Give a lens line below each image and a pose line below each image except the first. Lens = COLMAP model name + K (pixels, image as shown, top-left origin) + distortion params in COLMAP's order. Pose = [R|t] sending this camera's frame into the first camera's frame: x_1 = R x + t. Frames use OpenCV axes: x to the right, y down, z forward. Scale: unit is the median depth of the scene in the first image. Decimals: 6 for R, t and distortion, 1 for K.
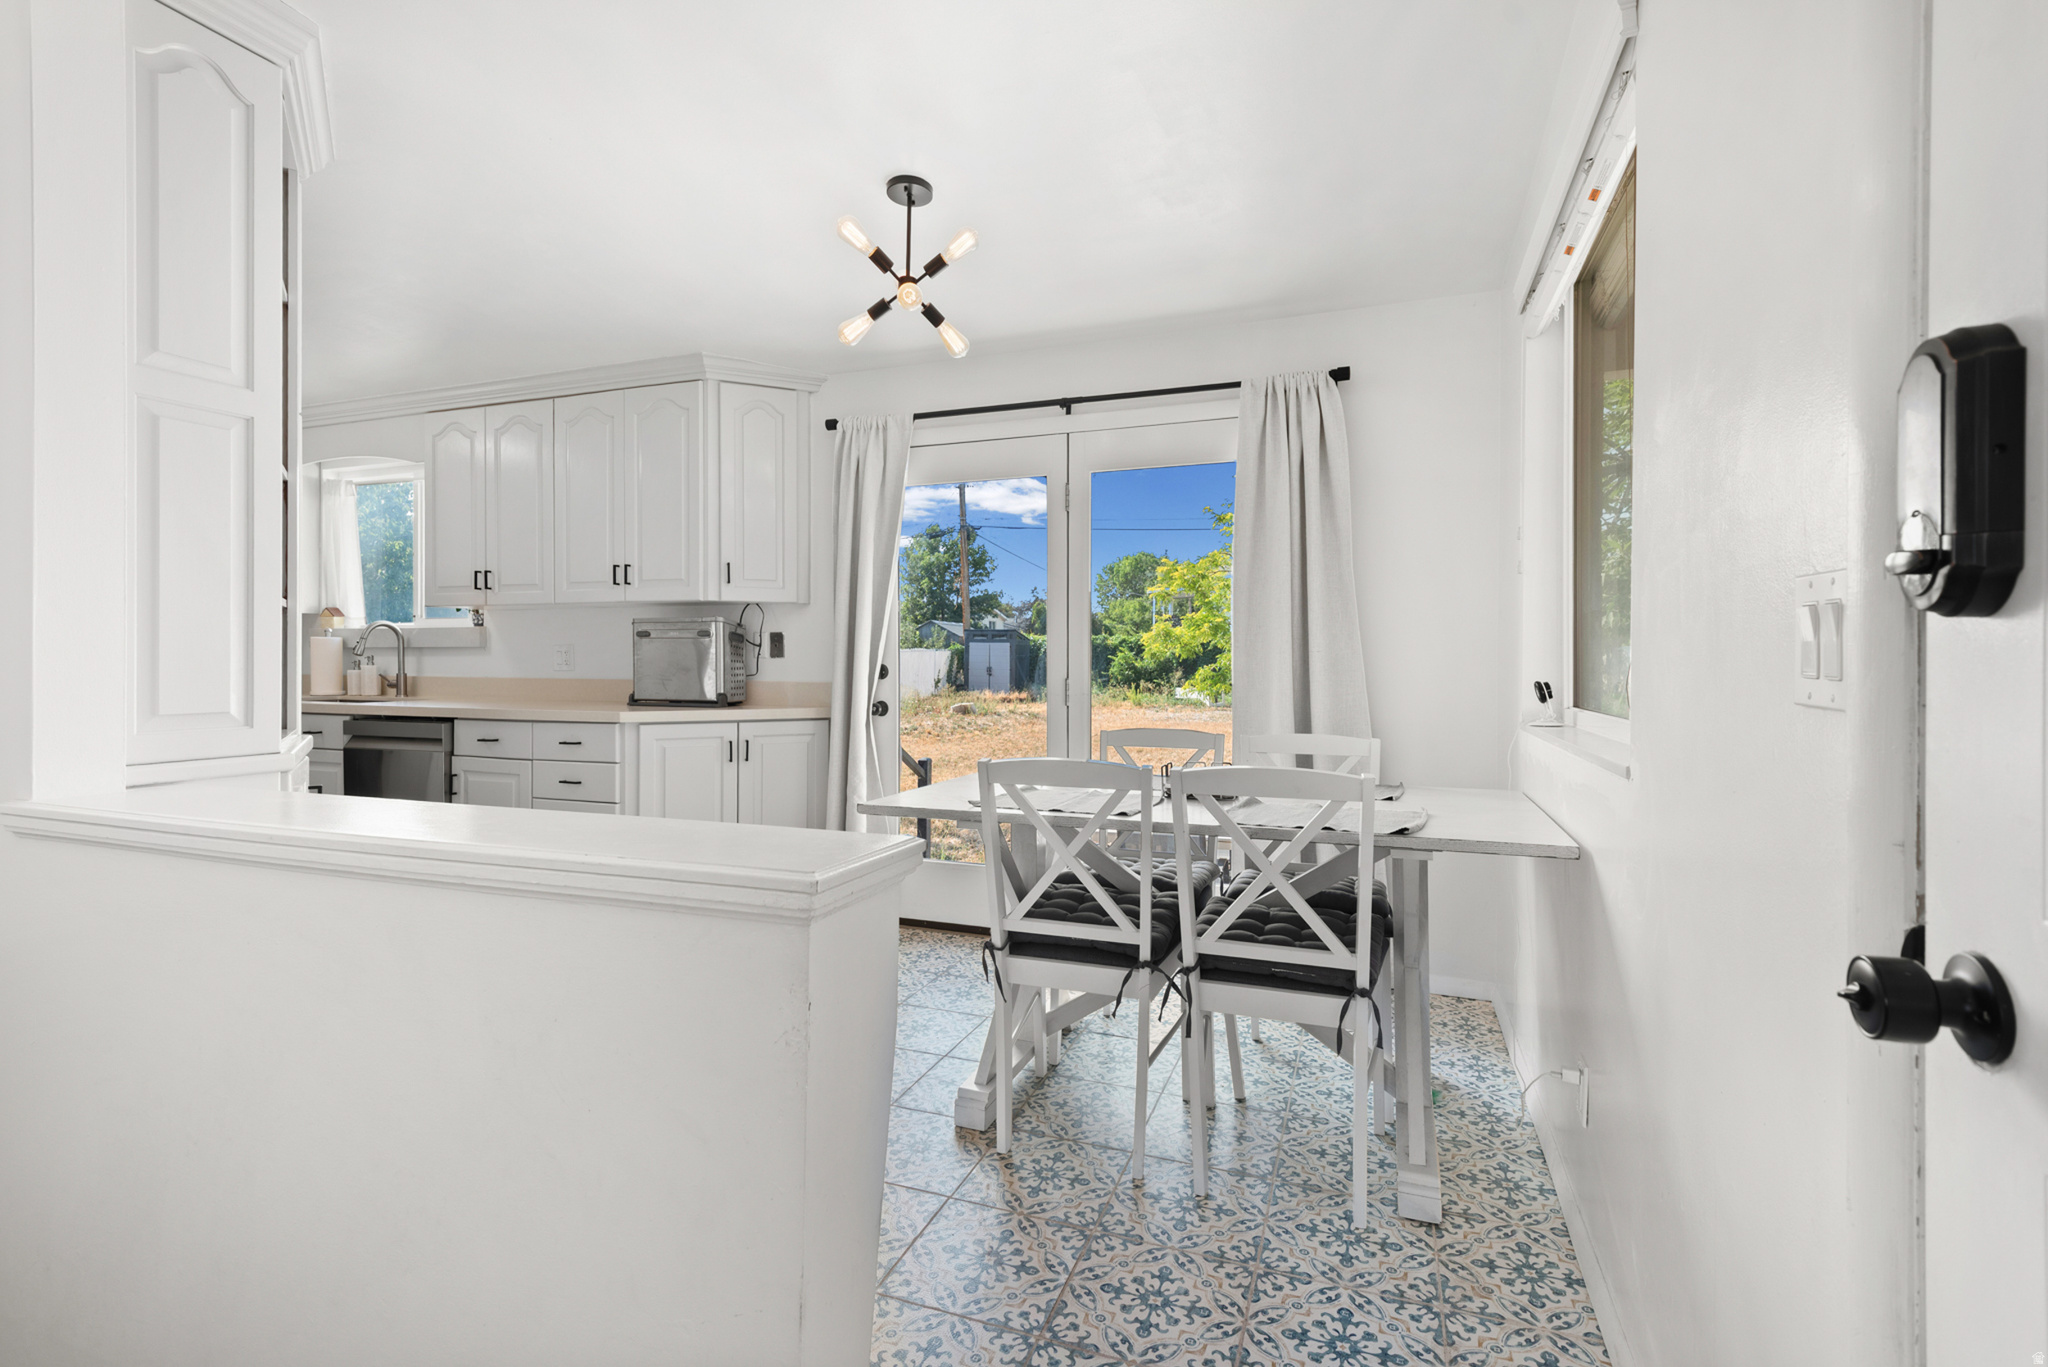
lens RADIAL K [[920.2, 0, 1031.4], [0, 920.2, 668.0], [0, 0, 1]] dist [0.010133, -0.001379]
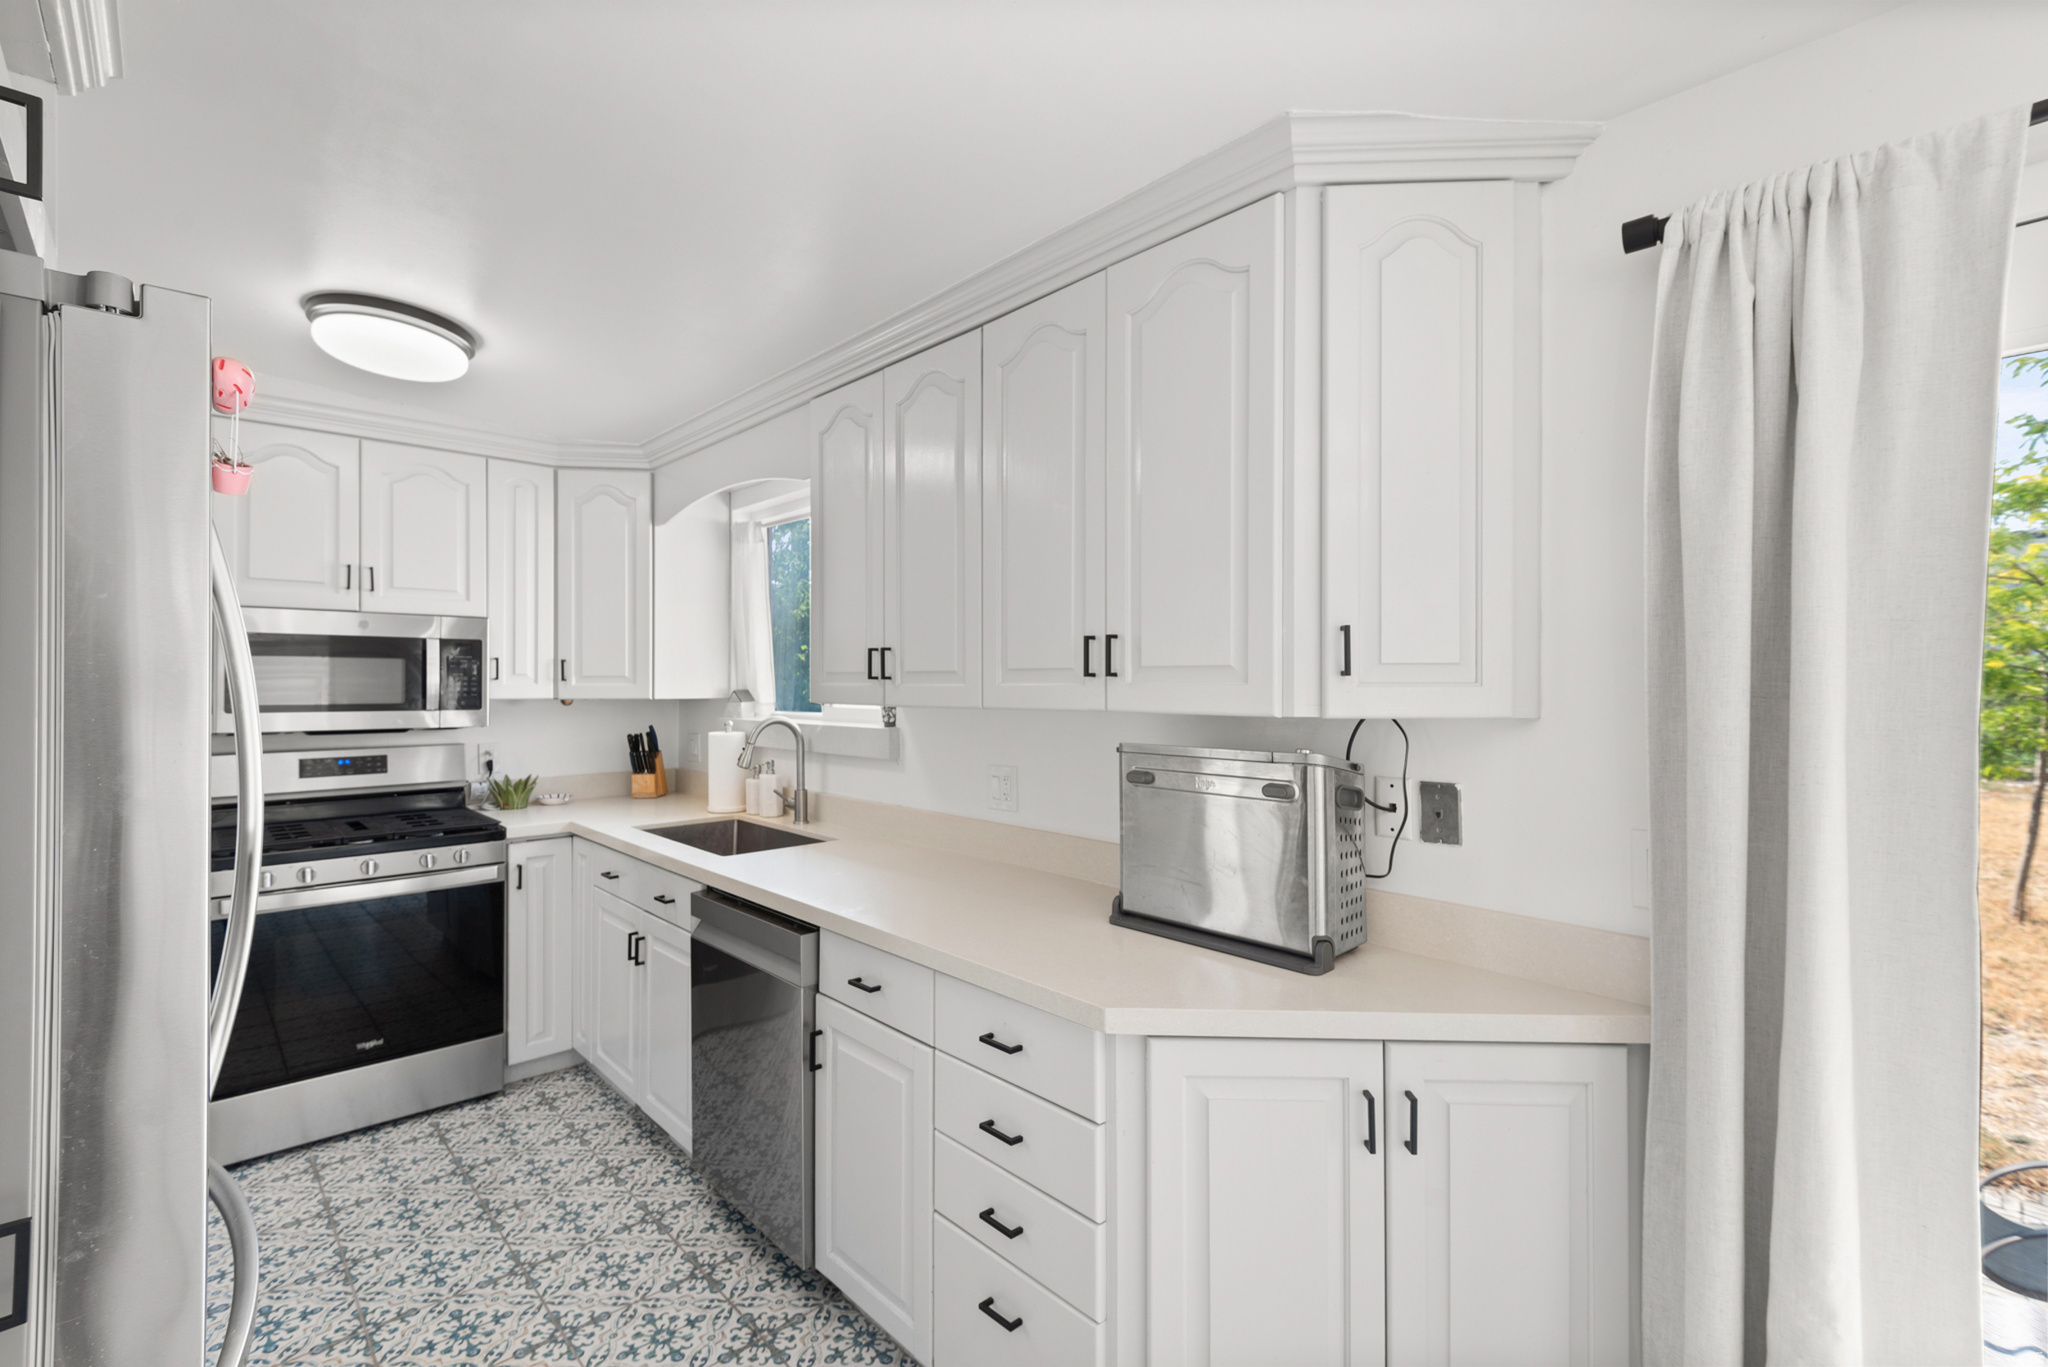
lens RADIAL K [[920.2, 0, 1025.3], [0, 920.2, 687.8], [0, 0, 1]] dist [0.010133, -0.001379]
pose [[0.891856, -0.002048, -0.452315, -0.257888], [0.000088, 0.999991, -0.004355, -0.081425], [0.452320, 0.003844, 0.891848, 0.545420]]
